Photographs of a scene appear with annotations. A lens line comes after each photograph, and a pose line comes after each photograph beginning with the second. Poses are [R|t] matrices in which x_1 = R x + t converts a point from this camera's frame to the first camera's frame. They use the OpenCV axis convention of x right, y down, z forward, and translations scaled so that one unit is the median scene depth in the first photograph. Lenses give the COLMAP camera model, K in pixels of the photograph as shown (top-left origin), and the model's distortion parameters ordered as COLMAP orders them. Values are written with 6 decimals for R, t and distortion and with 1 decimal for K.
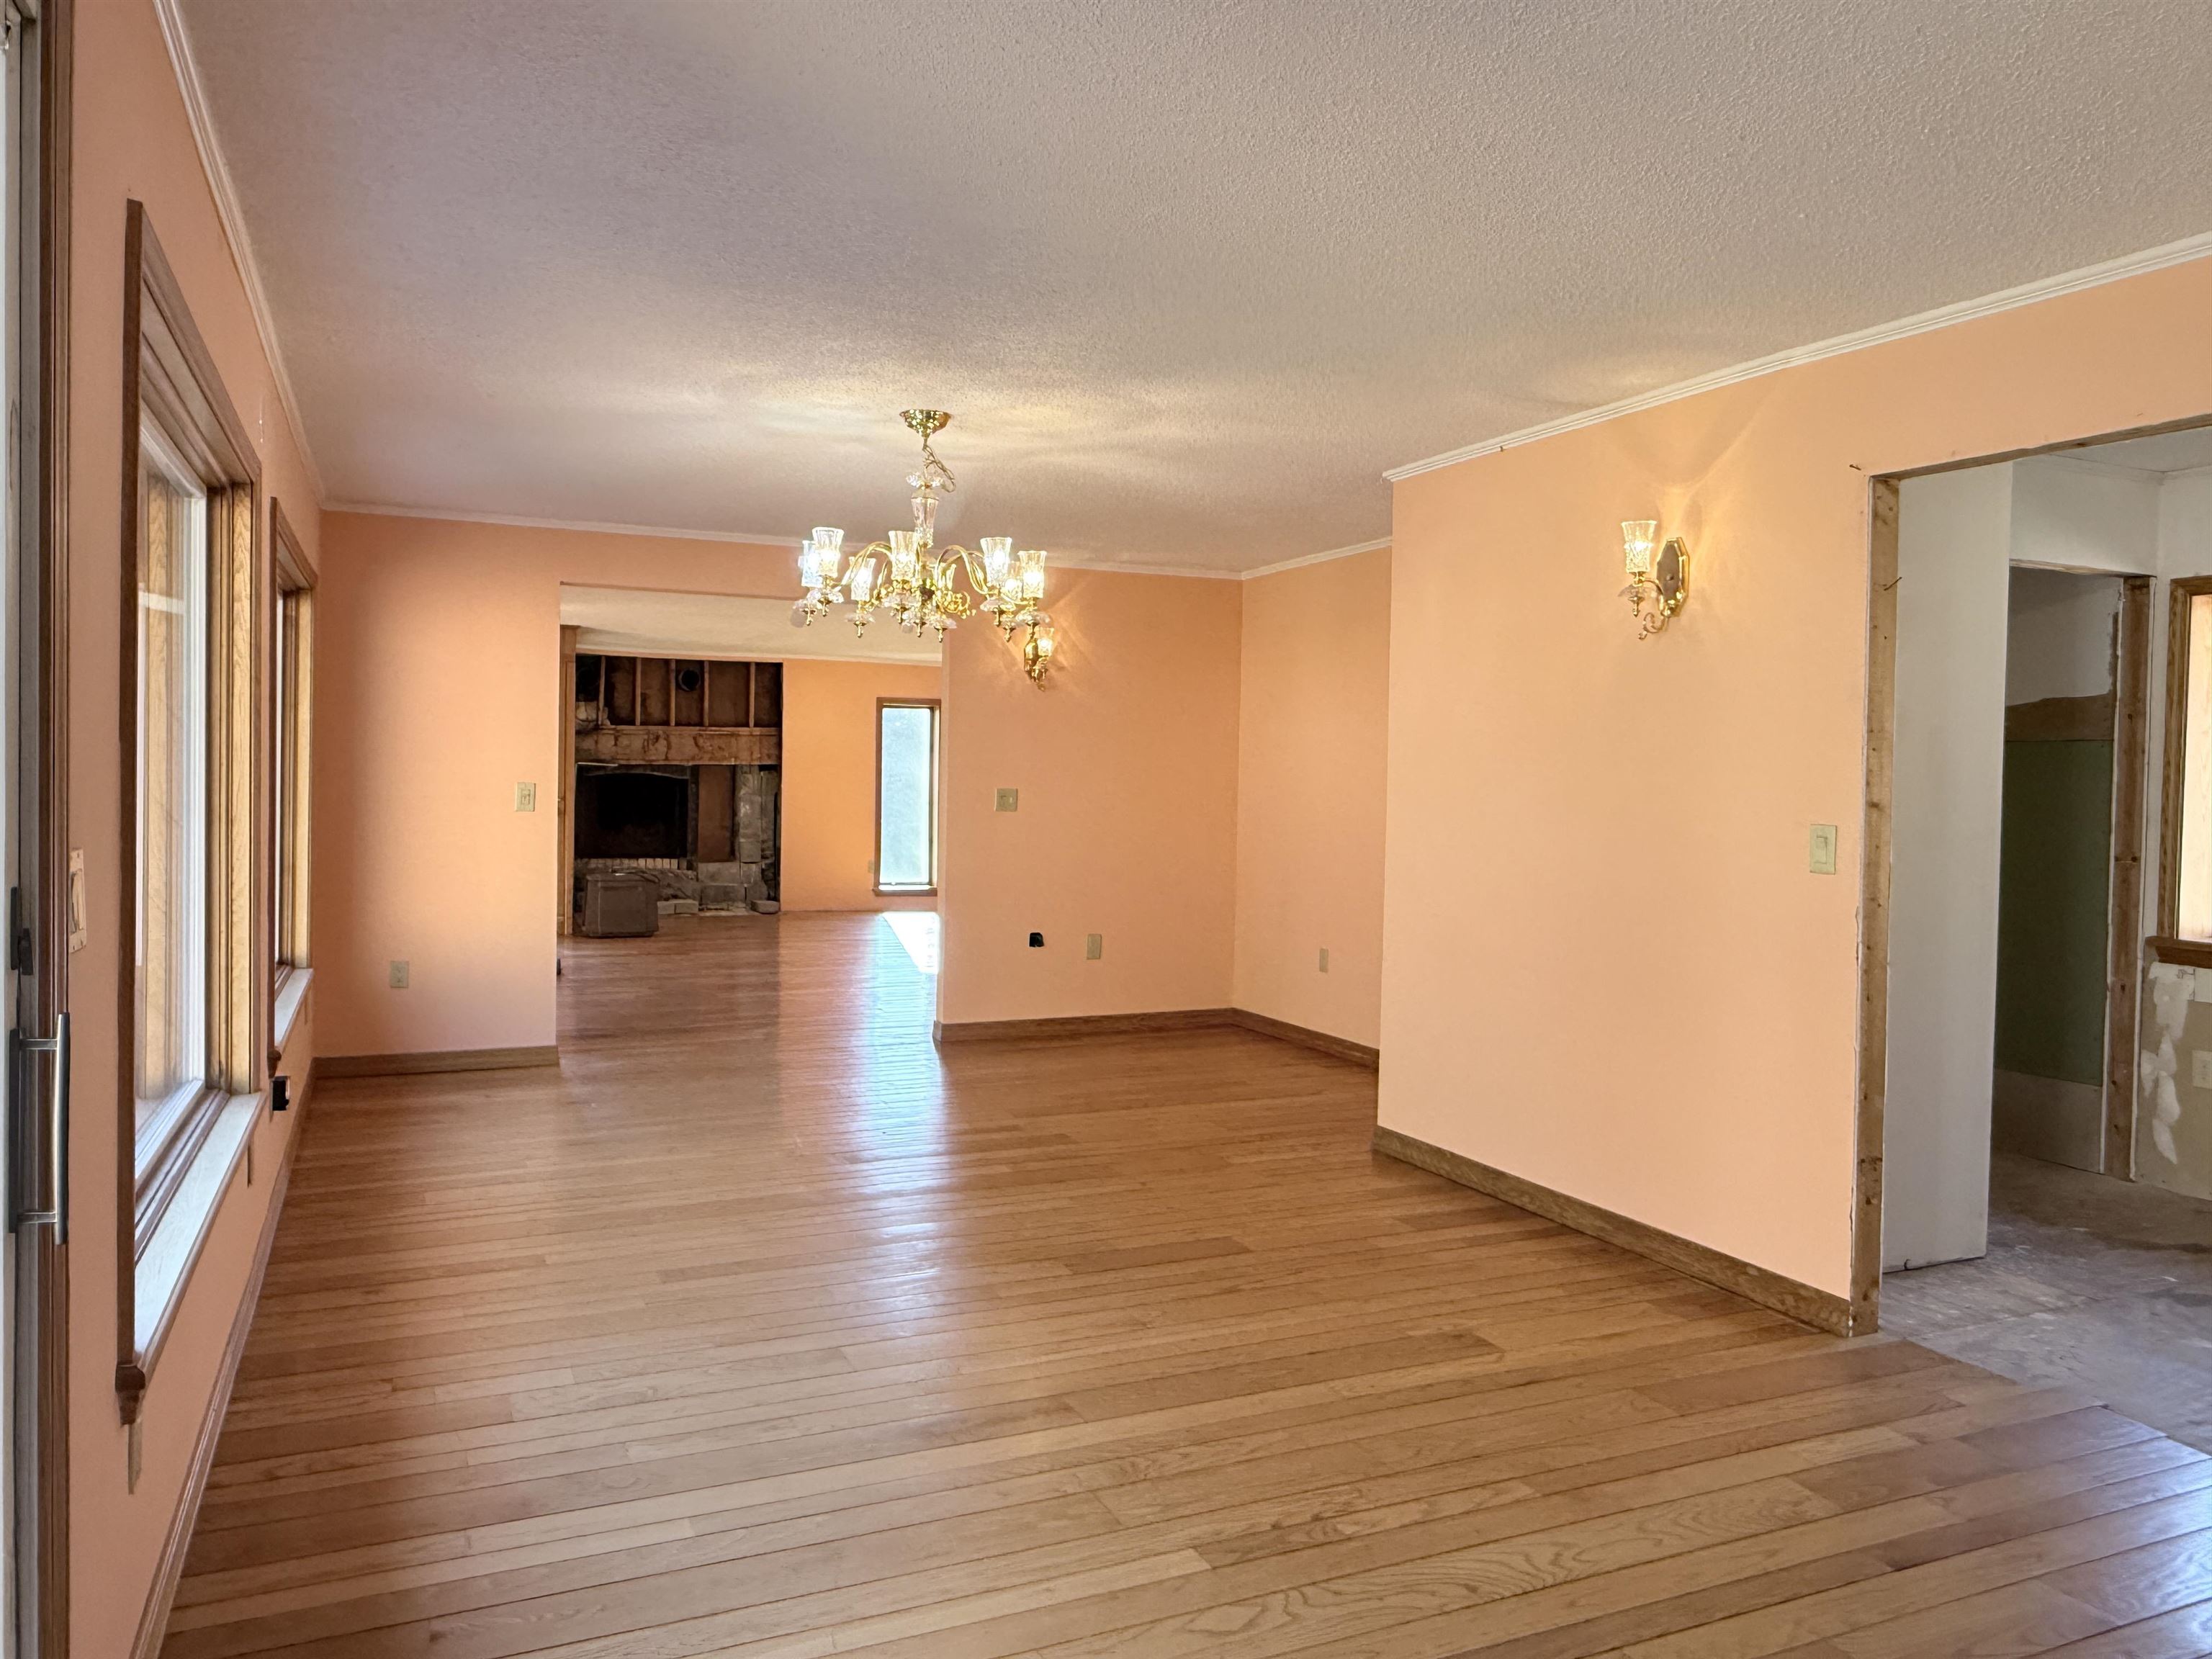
lens RADIAL K [[1561.5, 0, 1098.4], [0, 1561.5, 816.3], [0, 0, 1]] dist [0.029228, -0.048311]
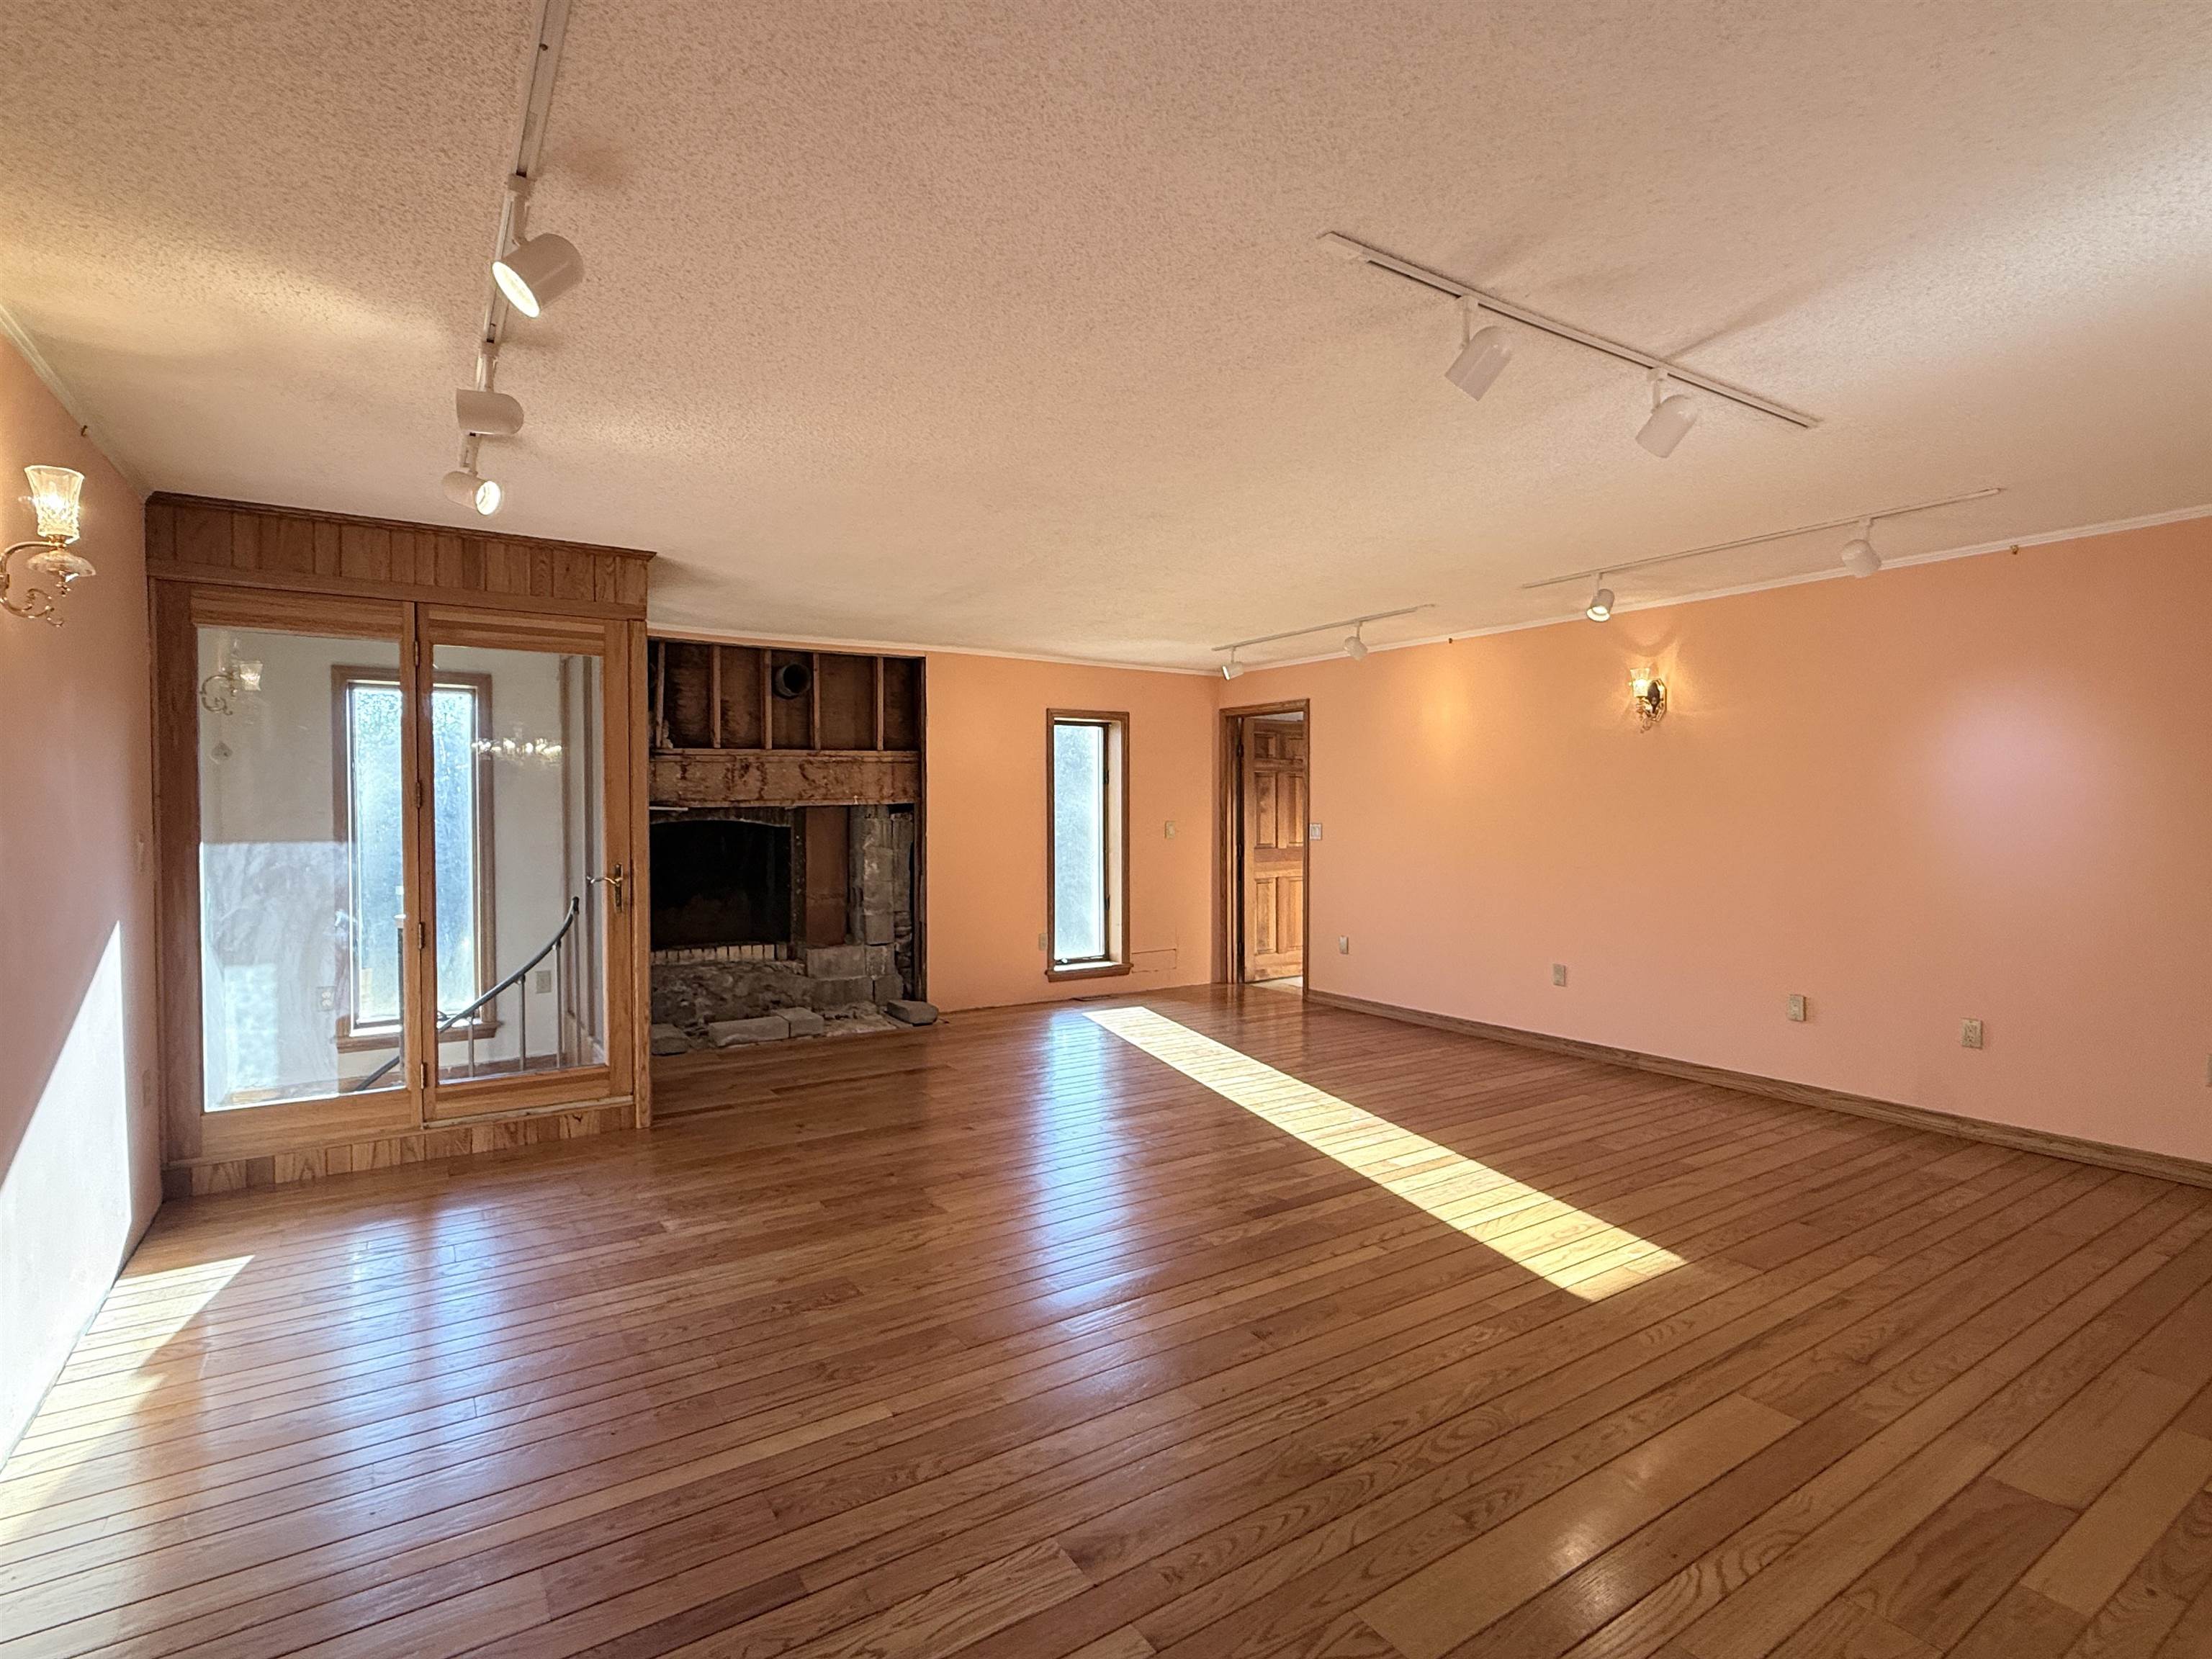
lens RADIAL K [[1081.9, 0, 1117.2], [0, 1081.9, 844.1], [0, 0, 1]] dist [0.000574, -0.000068]
pose [[0.986681, -0.018328, 0.161629, -0.196849], [0.015270, 0.999680, 0.020143, -0.023675], [-0.161947, -0.017407, 0.986646, 0.510090]]
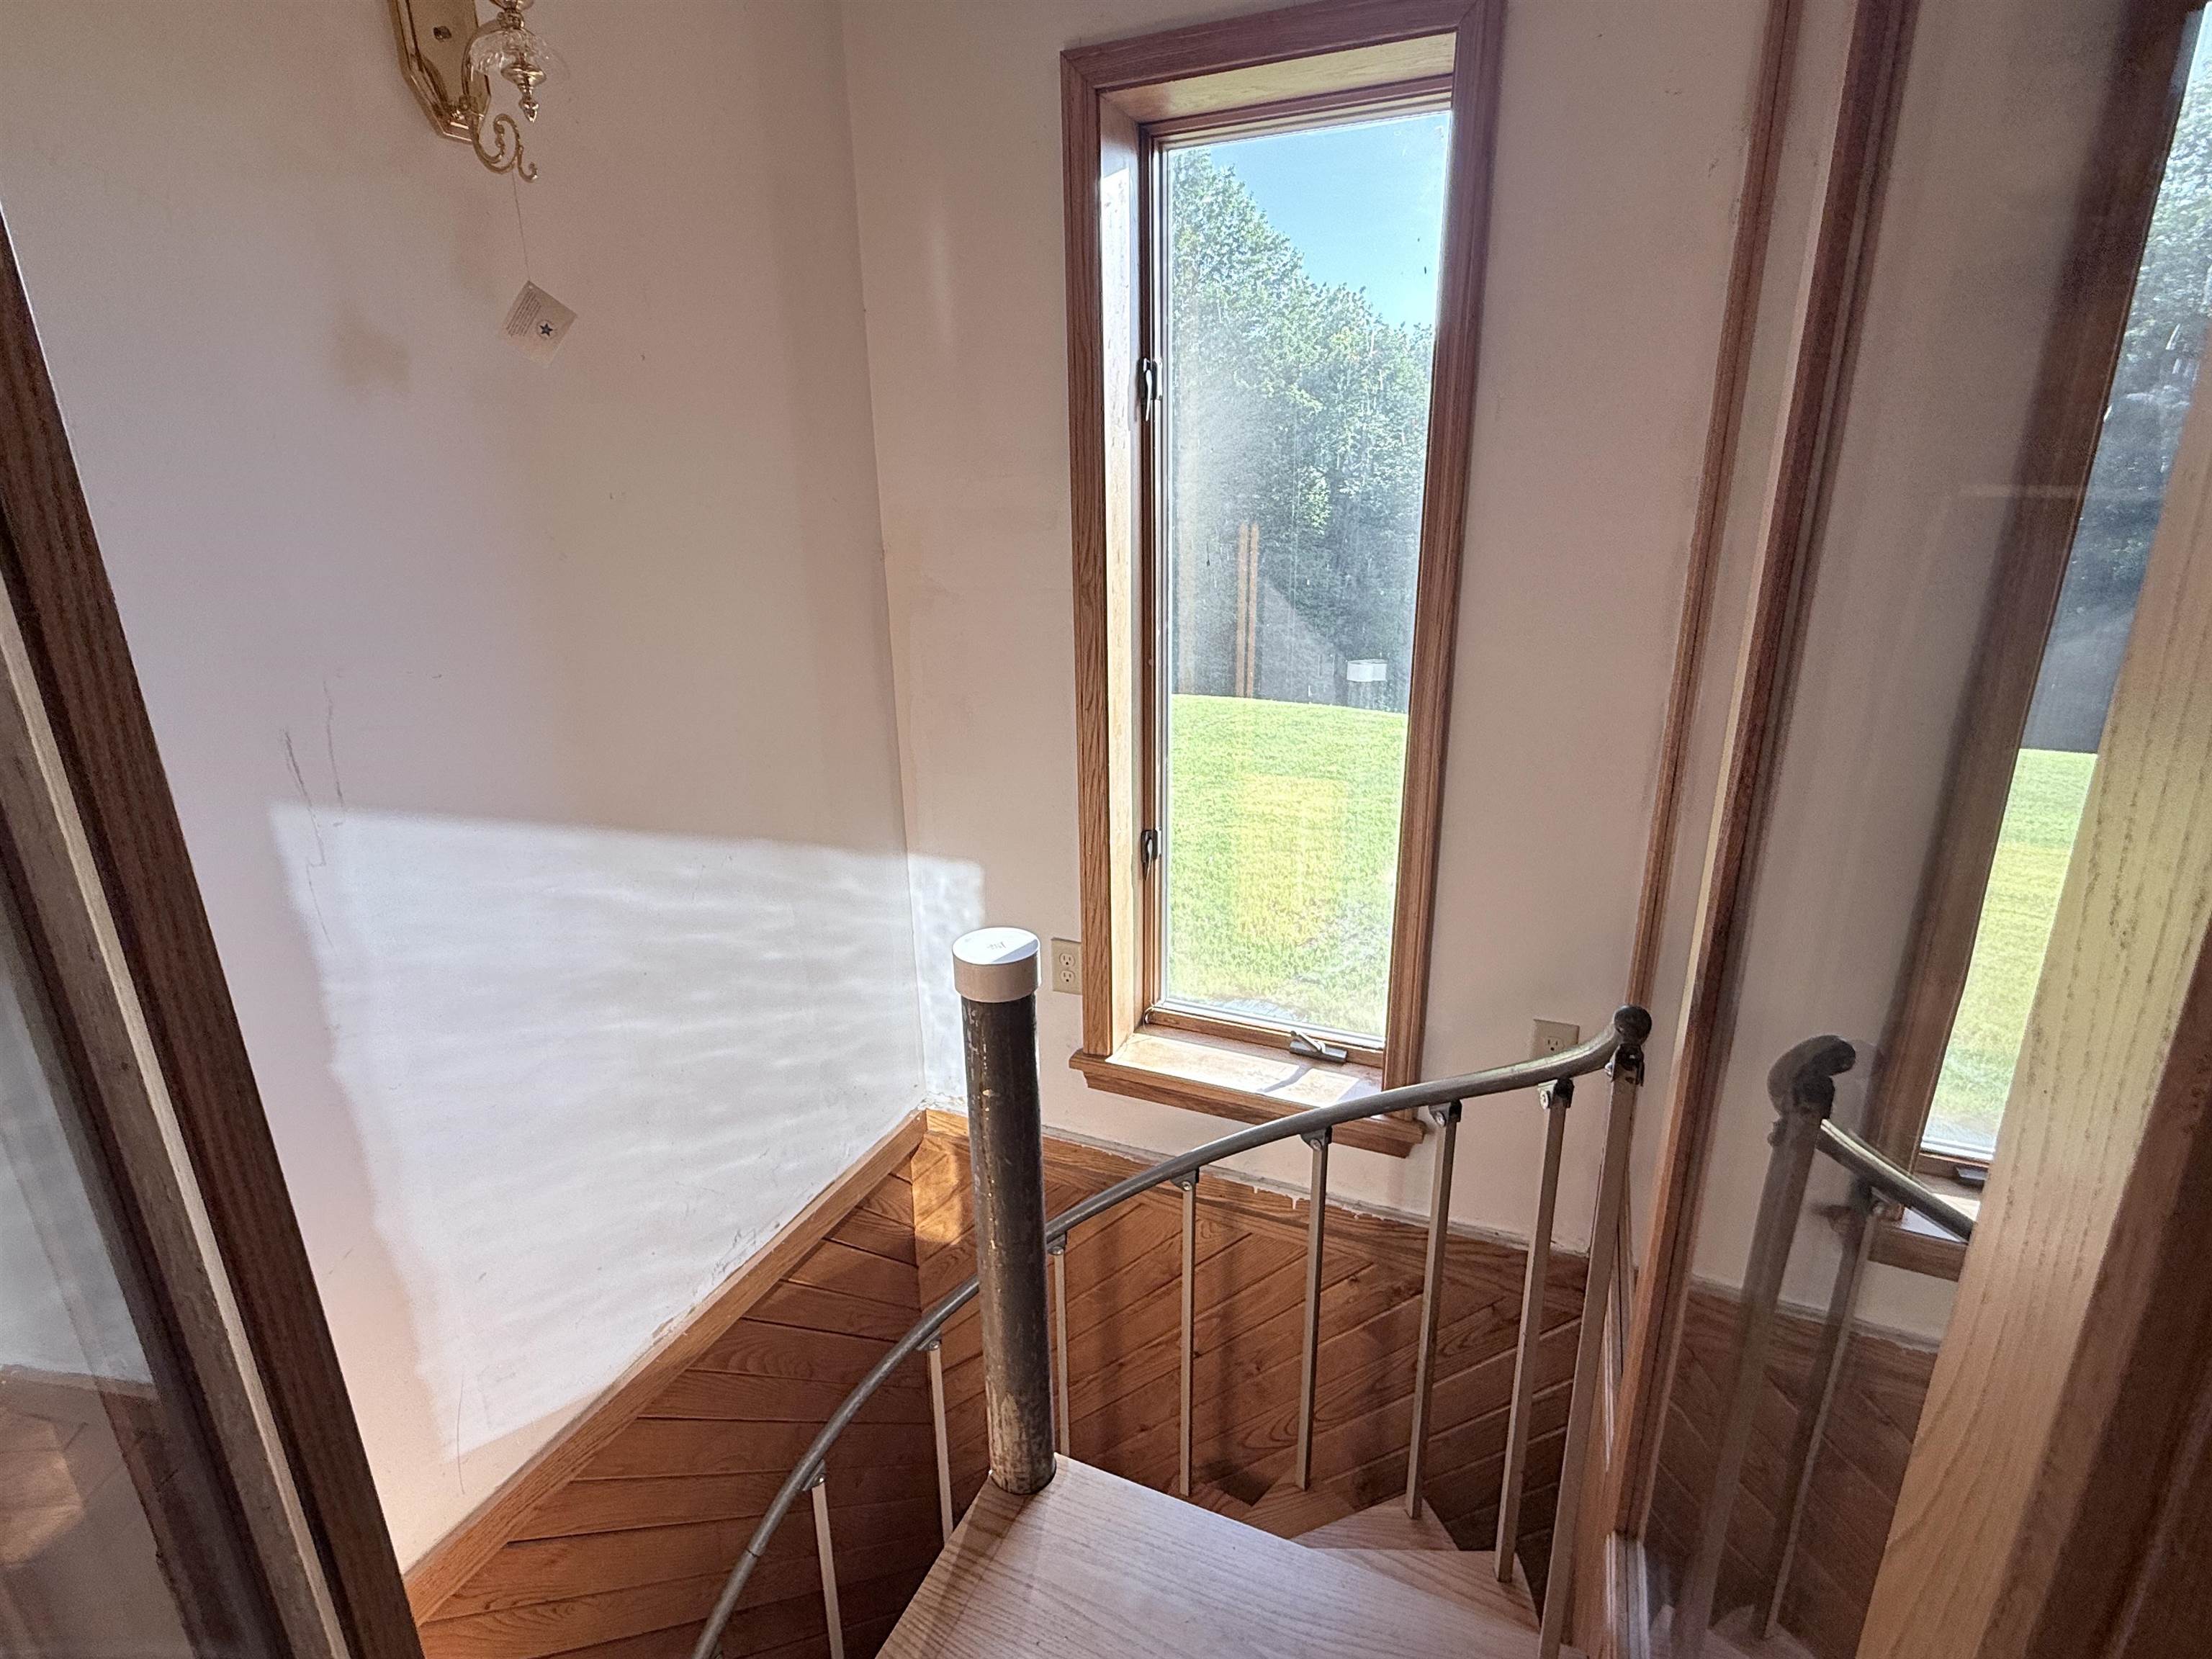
lens RADIAL K [[1081.9, 0, 1106.1], [0, 1081.9, 827.7], [0, 0, 1]] dist [0.000574, -0.000068]
pose [[0.667061, 0.204882, -0.716277, -0.291912], [0.006834, 0.959719, 0.280880, -0.031658], [0.744972, -0.192259, 0.638791, 0.828970]]
